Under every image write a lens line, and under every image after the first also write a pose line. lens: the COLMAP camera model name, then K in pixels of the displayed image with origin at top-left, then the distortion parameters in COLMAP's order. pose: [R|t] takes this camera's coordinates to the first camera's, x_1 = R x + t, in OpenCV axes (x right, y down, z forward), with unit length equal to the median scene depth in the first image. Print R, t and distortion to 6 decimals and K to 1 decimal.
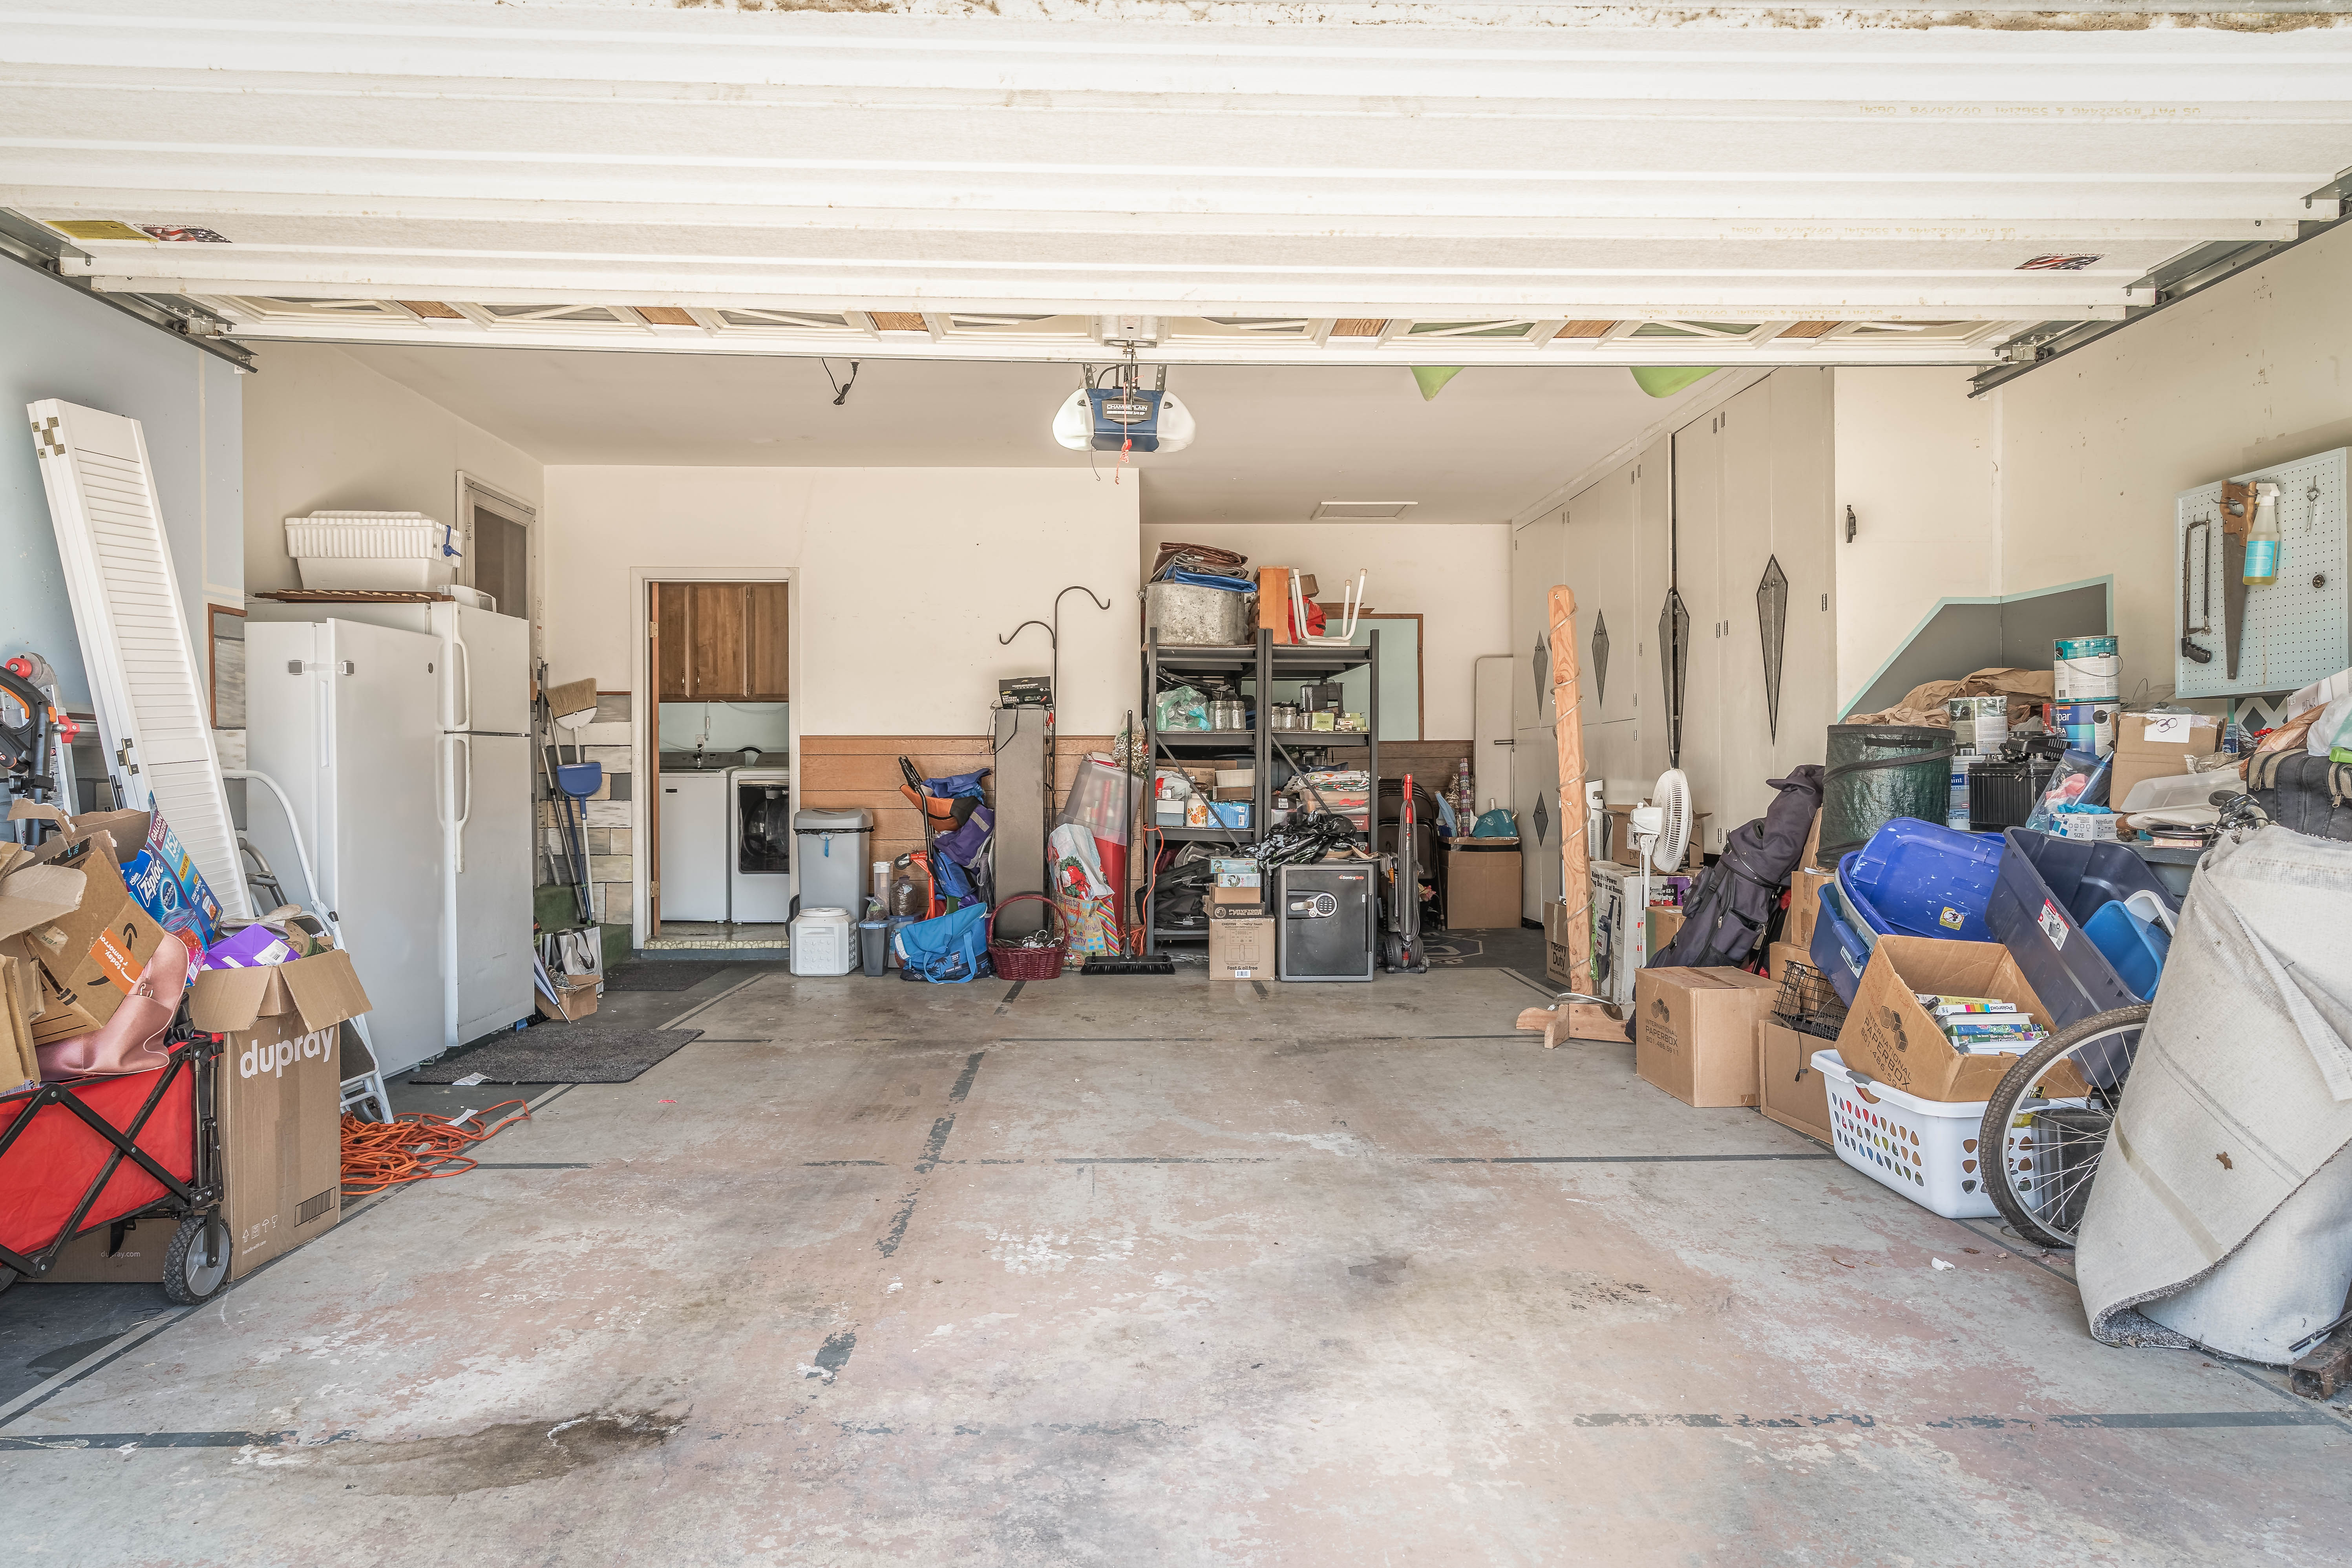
lens RADIAL K [[1501.8, 0, 1176.0], [0, 1501.8, 784.0], [0, 0, 1]] dist [0.001119, 0.000746]
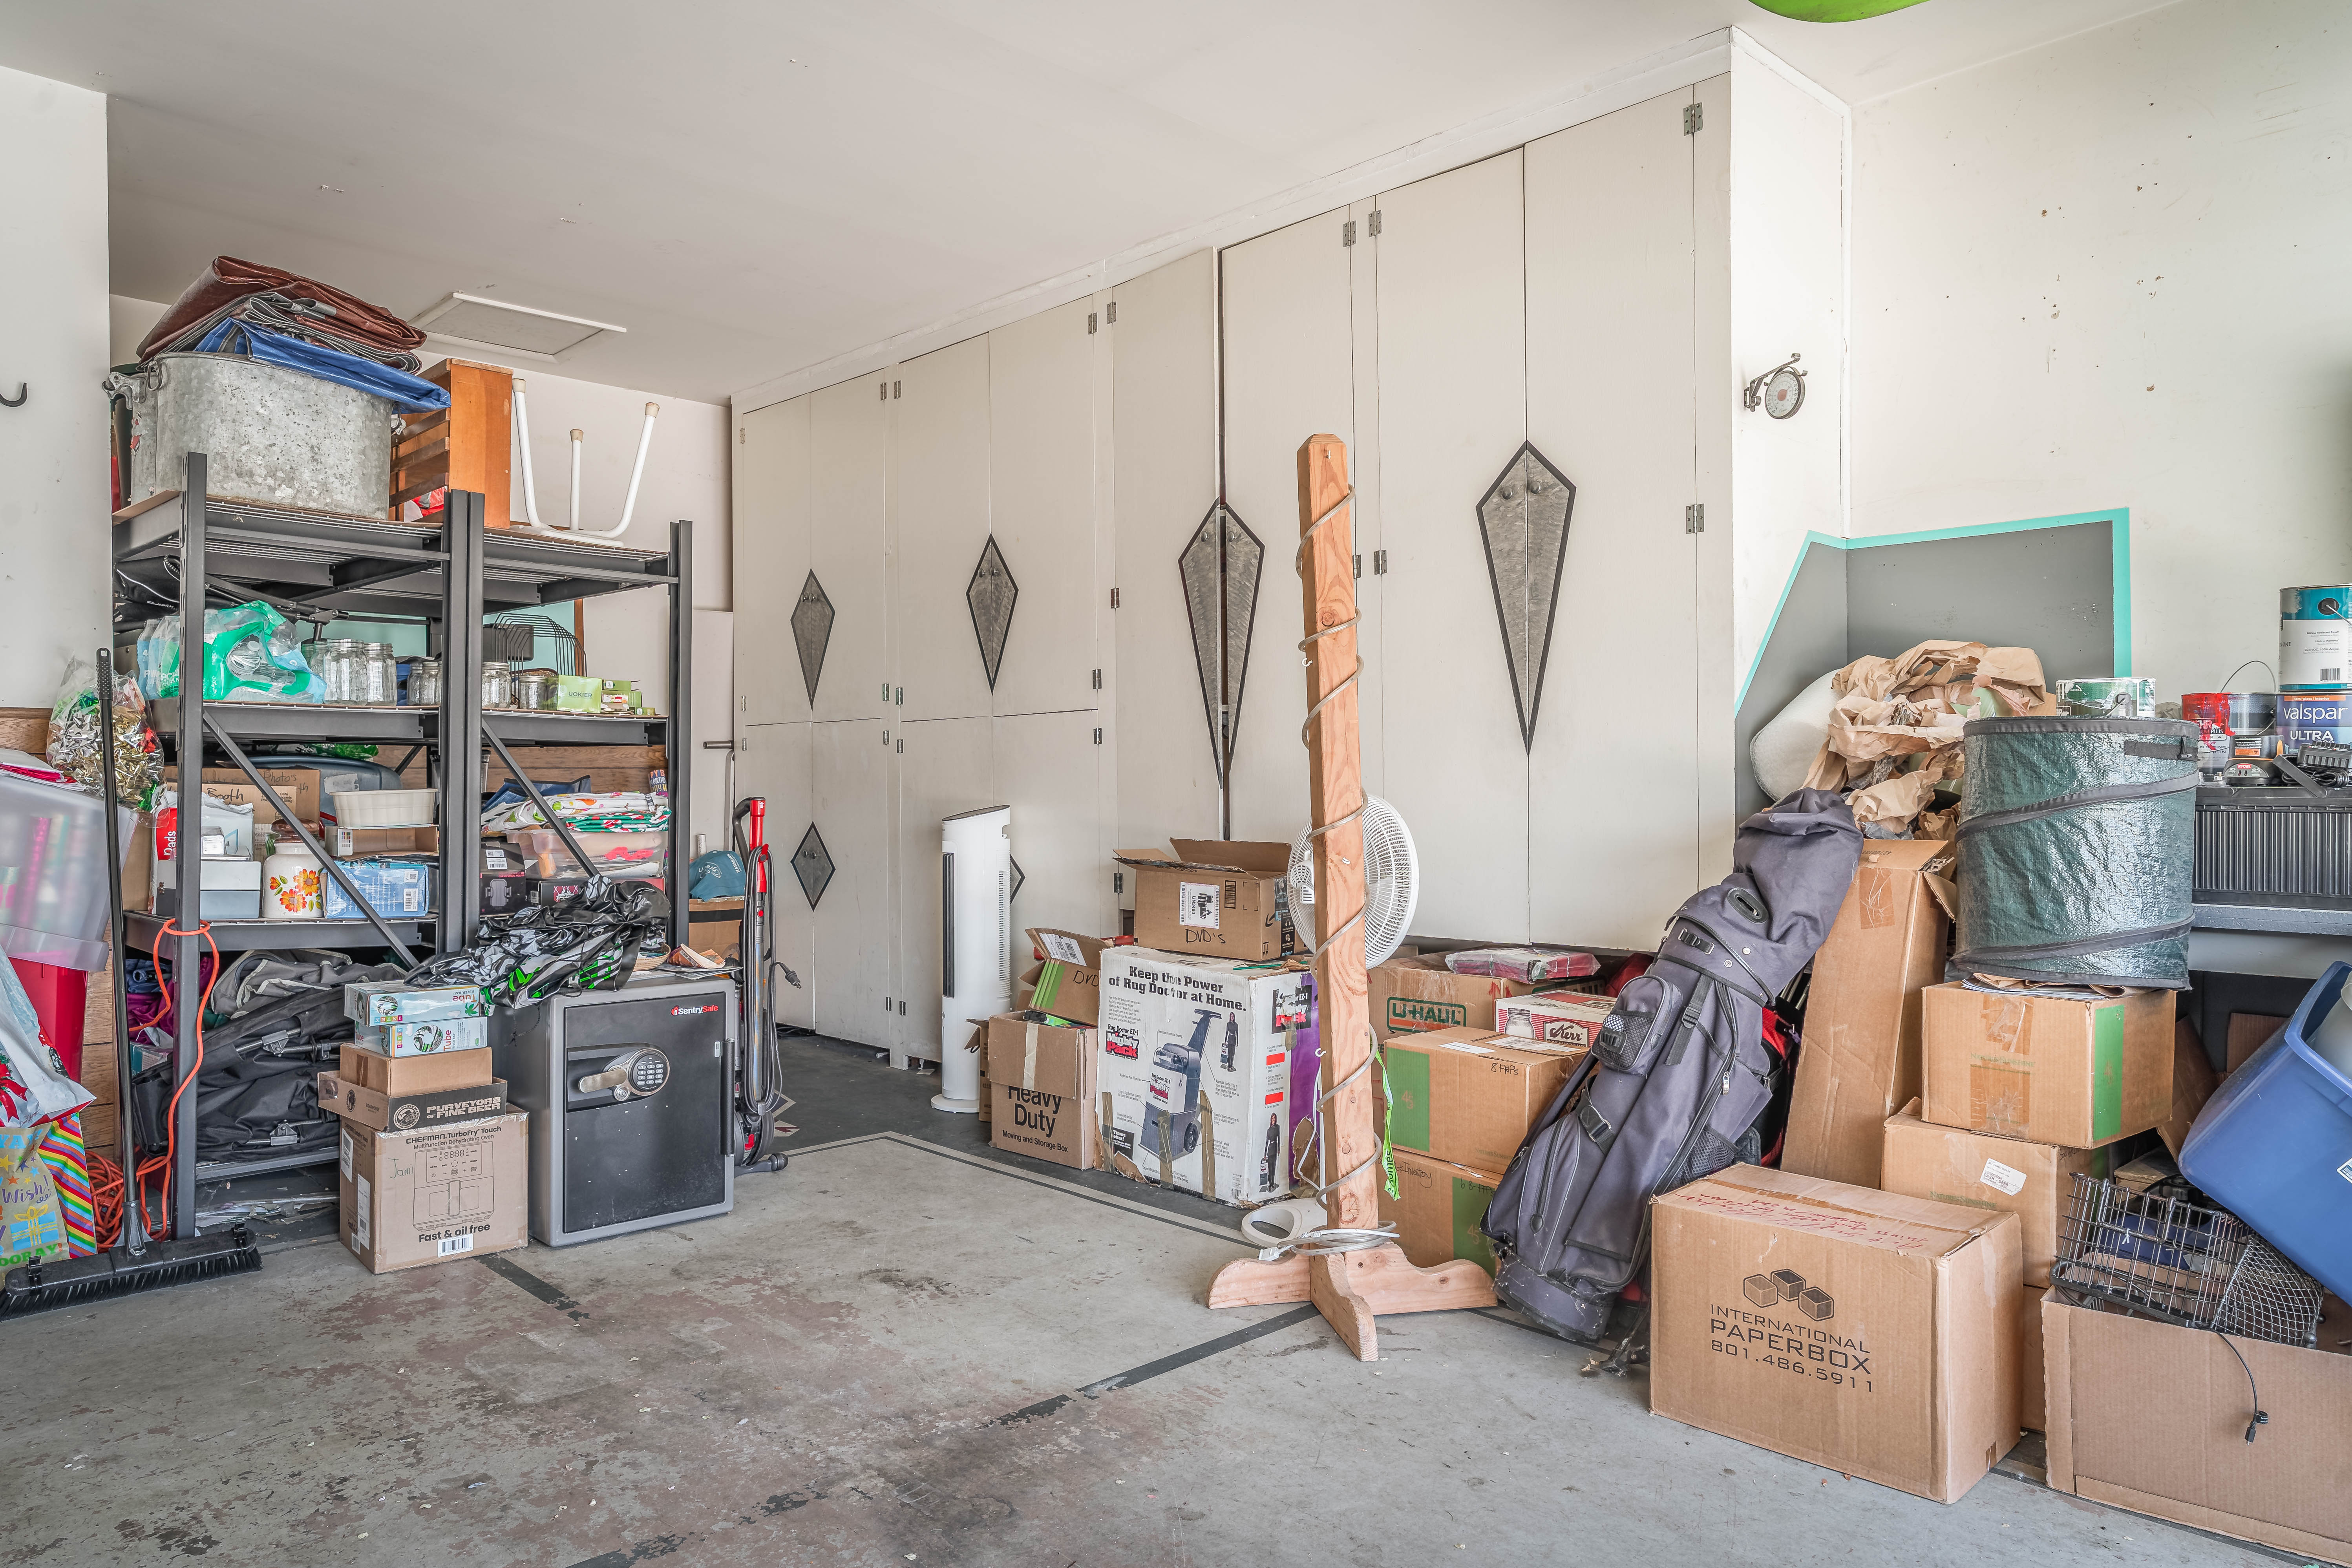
lens RADIAL K [[1549.9, 0, 1175.2], [0, 1549.9, 793.3], [0, 0, 1]] dist [-0.008313, -0.001177]
pose [[0.739799, -0.001131, 0.672827, -0.102601], [0.002347, 0.999997, -0.000901, -0.007515], [-0.672824, 0.002246, 0.739799, 0.490225]]
